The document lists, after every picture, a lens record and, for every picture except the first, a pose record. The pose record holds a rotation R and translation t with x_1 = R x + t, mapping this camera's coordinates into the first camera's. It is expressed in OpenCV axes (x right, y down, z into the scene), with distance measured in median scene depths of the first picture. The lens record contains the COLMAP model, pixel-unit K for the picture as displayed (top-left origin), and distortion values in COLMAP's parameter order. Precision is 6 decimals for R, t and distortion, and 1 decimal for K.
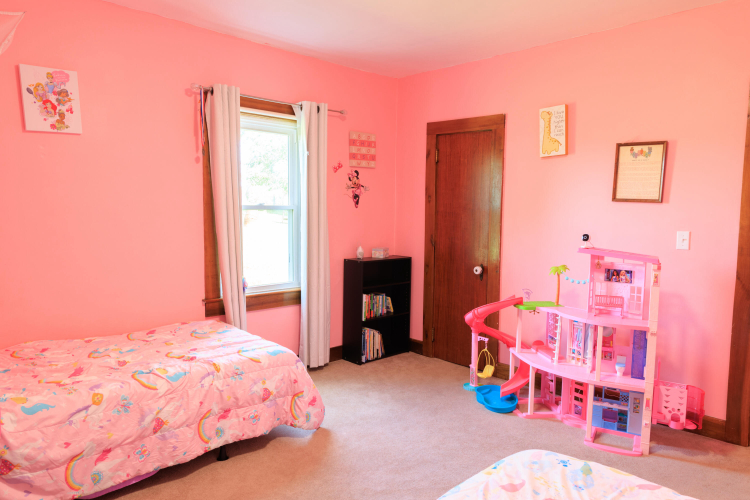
lens RADIAL K [[511.9, 0, 375.0], [0, 511.9, 250.0], [0, 0, 1]] dist [0.001749, -0.000747]
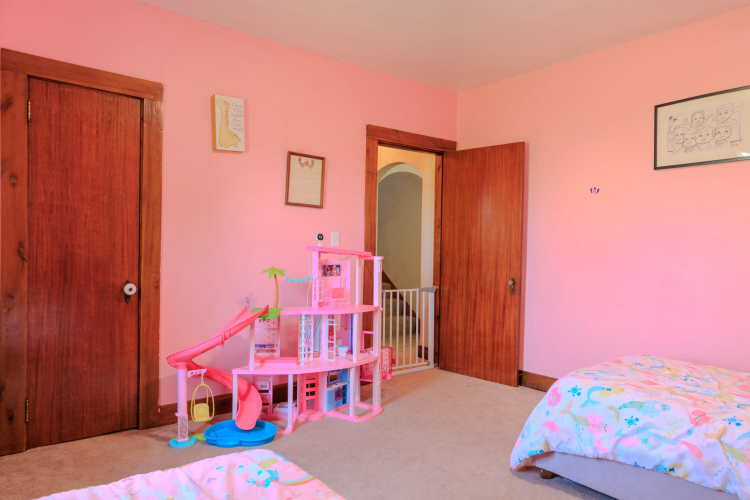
lens RADIAL K [[511.9, 0, 375.0], [0, 511.9, 250.0], [0, 0, 1]] dist [0.001749, -0.000747]
pose [[0.090265, -0.024528, 0.995616, -0.605603], [0.060336, 0.997995, 0.019117, -0.009935], [-0.994088, 0.058346, 0.091564, 0.746846]]
